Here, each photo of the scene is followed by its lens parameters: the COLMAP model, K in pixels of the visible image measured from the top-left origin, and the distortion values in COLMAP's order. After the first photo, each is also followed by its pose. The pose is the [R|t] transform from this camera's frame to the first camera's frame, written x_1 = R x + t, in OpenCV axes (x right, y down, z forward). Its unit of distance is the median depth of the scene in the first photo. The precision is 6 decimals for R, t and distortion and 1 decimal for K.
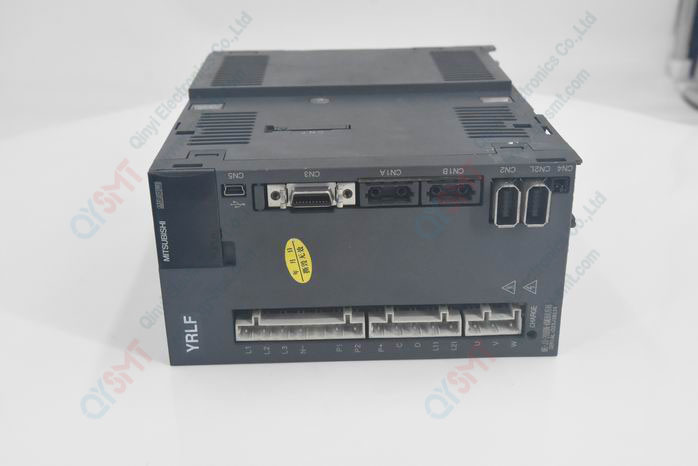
lens RADIAL K [[914.2, 0, 349.0], [0, 914.2, 233.0], [0, 0, 1]] dist [-0.008563, 0.000105]
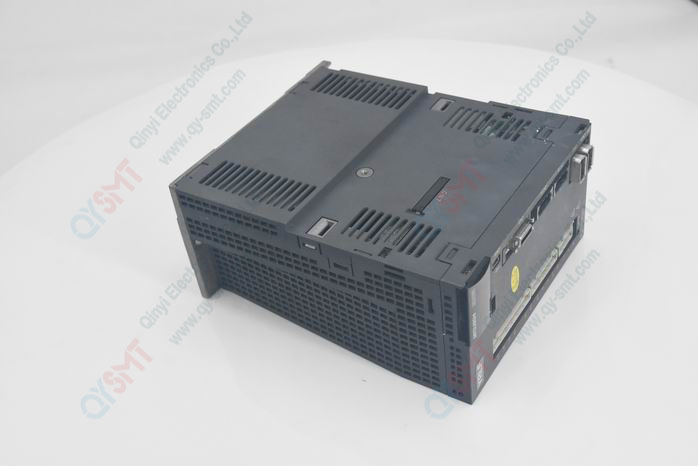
lens RADIAL K [[914.2, 0, 349.0], [0, 914.2, 233.0], [0, 0, 1]] dist [-0.008563, 0.000105]
pose [[0.559853, -0.551867, 0.618068, -0.993243], [0.428819, 0.831238, 0.353776, -0.612545], [-0.708999, 0.066977, 0.702022, 0.194334]]
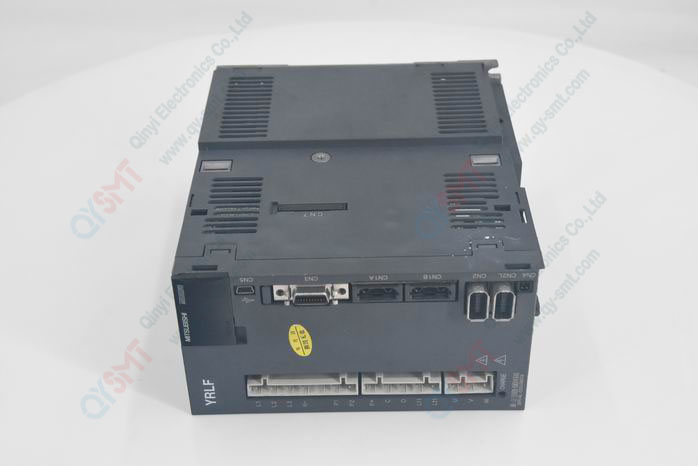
lens RADIAL K [[1127.3, 0, 349.0], [0, 1127.3, 233.0], [0, 0, 1]] dist [0.031550, 0.017698]
pose [[0.999706, 0.008414, -0.022740, 0.037509], [-0.003587, 0.978862, 0.204491, -0.389379], [0.023980, -0.204350, 0.978604, -0.371737]]
